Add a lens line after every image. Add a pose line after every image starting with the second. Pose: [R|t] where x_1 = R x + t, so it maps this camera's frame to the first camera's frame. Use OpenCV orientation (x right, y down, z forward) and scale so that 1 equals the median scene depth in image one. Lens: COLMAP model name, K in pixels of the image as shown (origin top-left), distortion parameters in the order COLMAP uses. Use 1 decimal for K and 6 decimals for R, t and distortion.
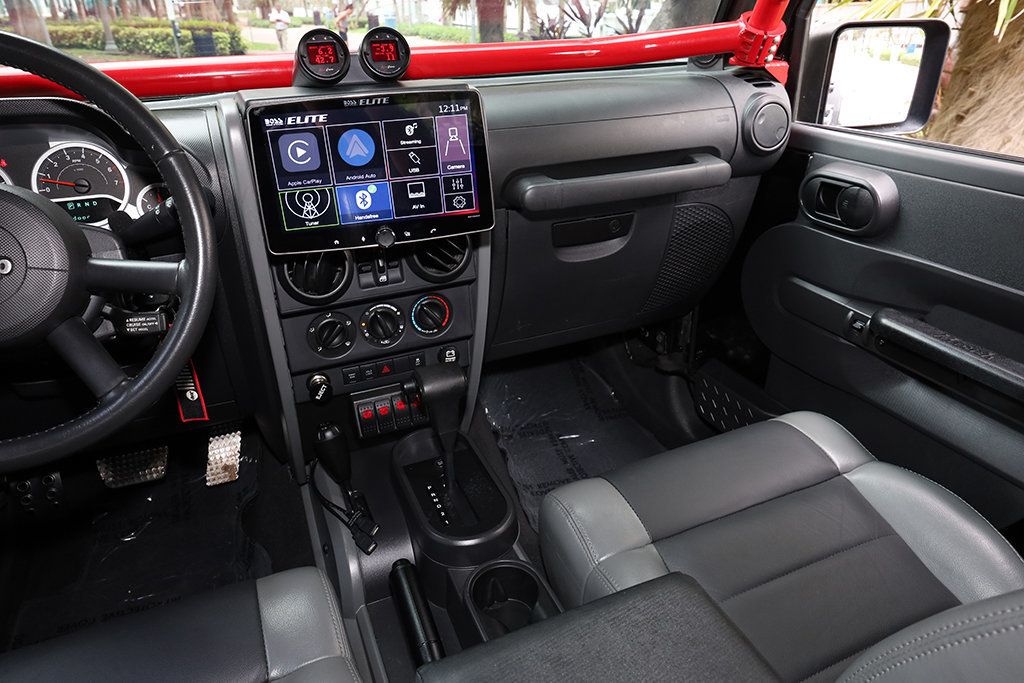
lens RADIAL K [[671.9, 0, 516.3], [0, 671.9, 338.6], [0, 0, 1]] dist [0.008671, 0.001887]
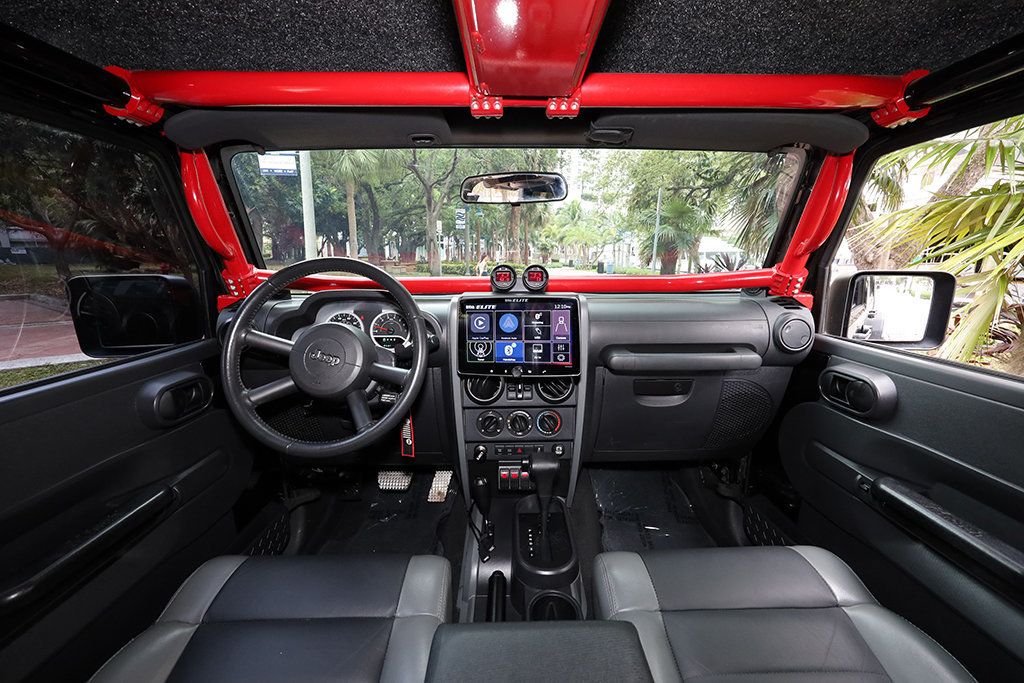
lens RADIAL K [[407.8, 0, 516.3], [0, 407.8, 341.8], [0, 0, 1]] dist [0.001006, -0.000155]
pose [[0.925551, 0.096169, -0.366206, 0.161147], [-0.184710, 0.958988, -0.214999, 0.005812], [0.330511, 0.266635, 0.905355, -0.007721]]
